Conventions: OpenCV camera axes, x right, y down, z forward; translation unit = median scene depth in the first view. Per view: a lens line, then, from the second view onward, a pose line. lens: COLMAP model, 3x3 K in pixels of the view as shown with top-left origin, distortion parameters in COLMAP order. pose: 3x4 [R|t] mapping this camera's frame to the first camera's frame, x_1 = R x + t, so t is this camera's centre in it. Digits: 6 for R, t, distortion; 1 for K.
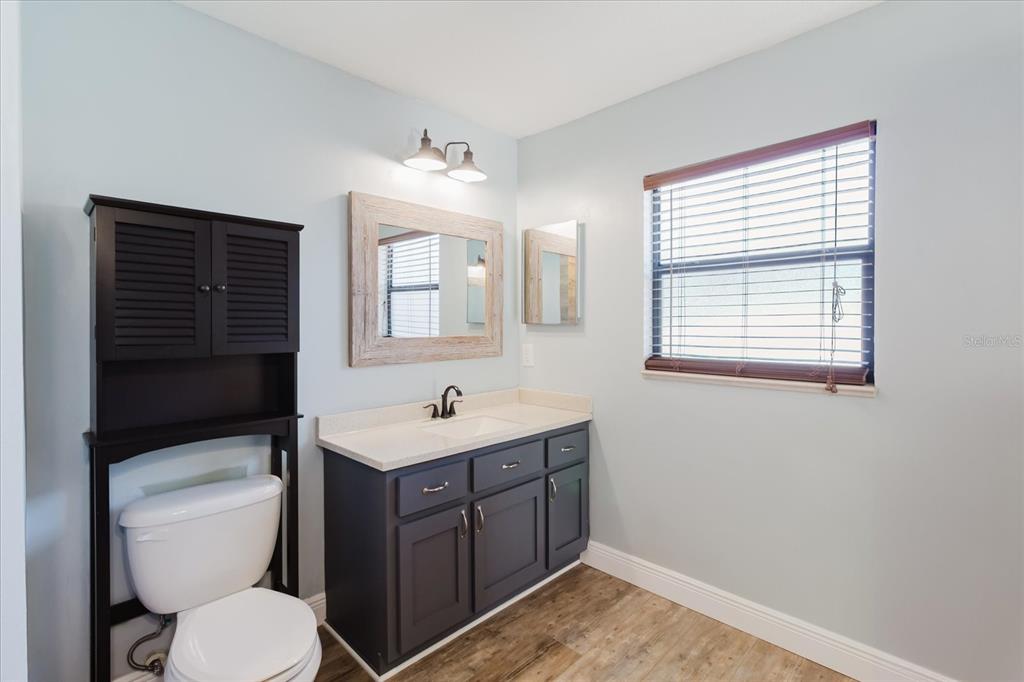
lens RADIAL K [[475.5, 0, 514.4], [0, 475.5, 324.0], [0, 0, 1]] dist [-0.000664, -0.000535]
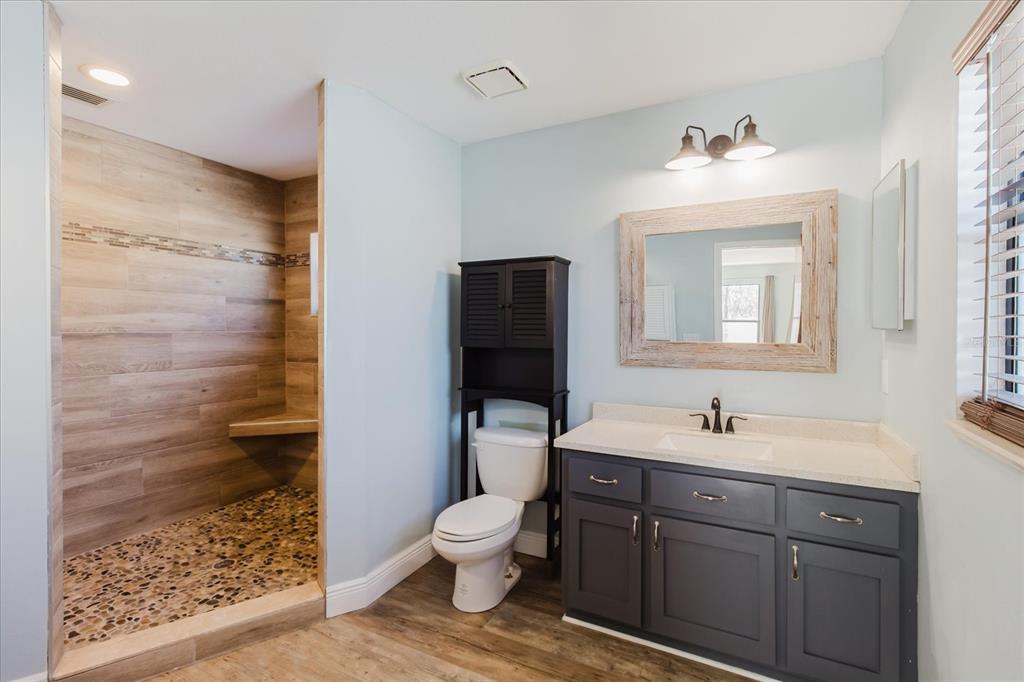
lens RADIAL K [[475.5, 0, 514.4], [0, 475.5, 324.0], [0, 0, 1]] dist [-0.000664, -0.000535]
pose [[0.288196, -0.004109, -0.957563, 0.675636], [-0.002258, 0.999985, -0.004971, -0.003890], [0.957569, 0.003594, 0.288182, 0.409686]]
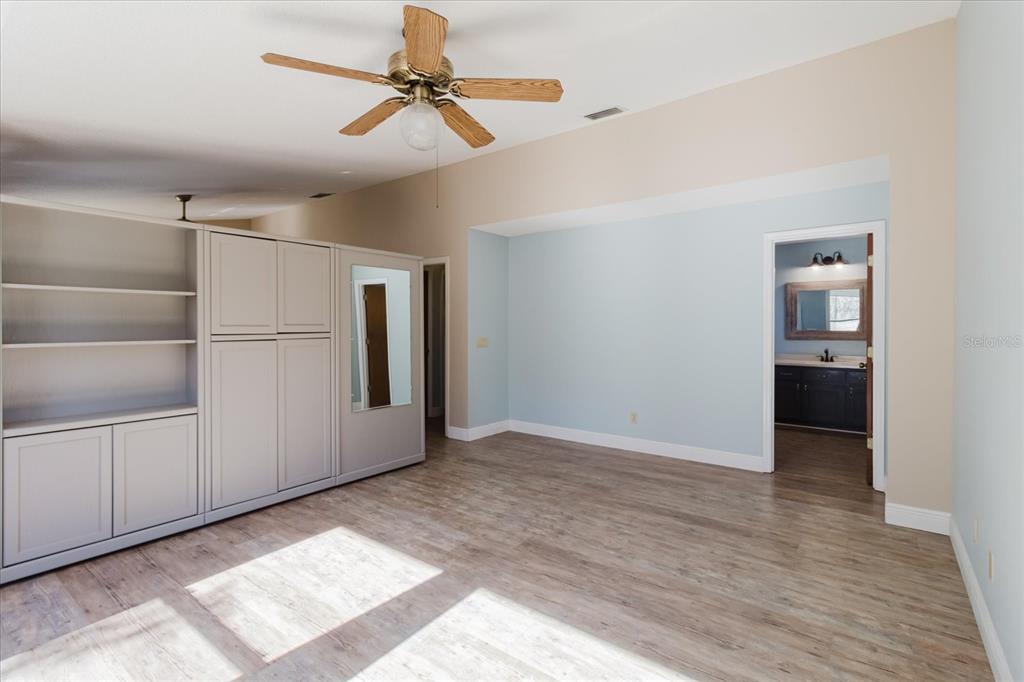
lens RADIAL K [[475.5, 0, 514.4], [0, 475.5, 324.0], [0, 0, 1]] dist [-0.000664, -0.000535]
pose [[0.113952, -0.001549, -0.993485, 2.481165], [-0.003652, 0.999991, -0.001978, 0.003074], [0.993480, 0.003854, 0.113946, -1.097752]]
